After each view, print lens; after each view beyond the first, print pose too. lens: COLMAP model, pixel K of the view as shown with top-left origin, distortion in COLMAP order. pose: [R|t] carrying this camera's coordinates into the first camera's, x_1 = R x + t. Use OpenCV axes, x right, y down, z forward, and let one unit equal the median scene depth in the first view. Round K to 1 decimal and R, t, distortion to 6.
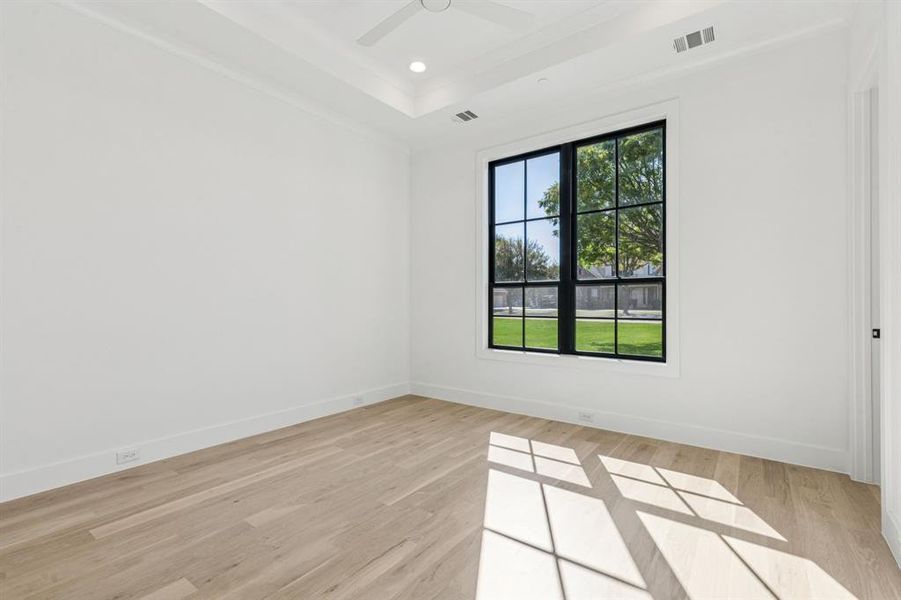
lens RADIAL K [[404.6, 0, 453.2], [0, 404.6, 301.4], [0, 0, 1]] dist [-0.000184, -0.000046]
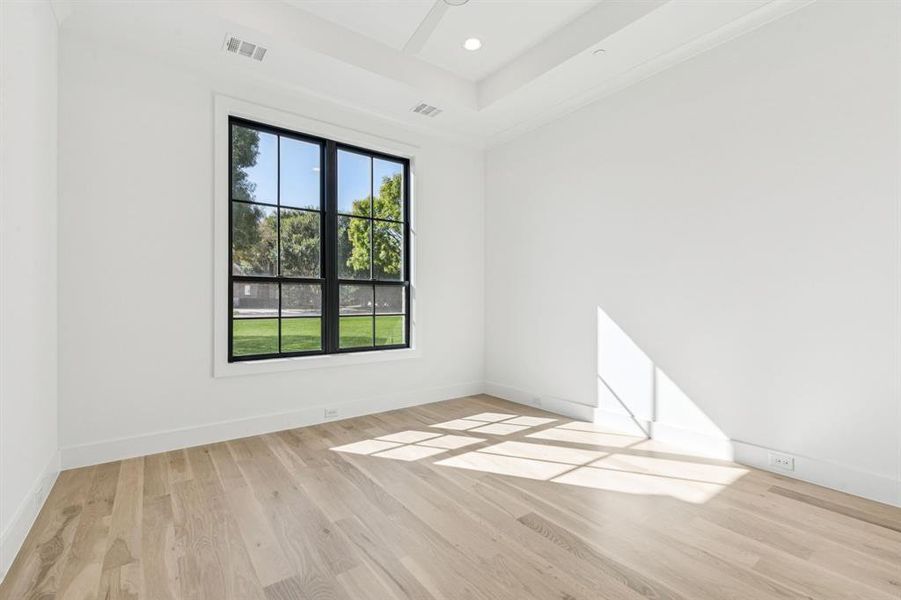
lens RADIAL K [[404.6, 0, 453.2], [0, 404.6, 301.4], [0, 0, 1]] dist [-0.000184, -0.000046]
pose [[0.286321, -0.003013, 0.958129, -0.587982], [-0.001363, 0.999993, 0.003552, -0.001093], [-0.958133, -0.002323, 0.286315, 0.434422]]
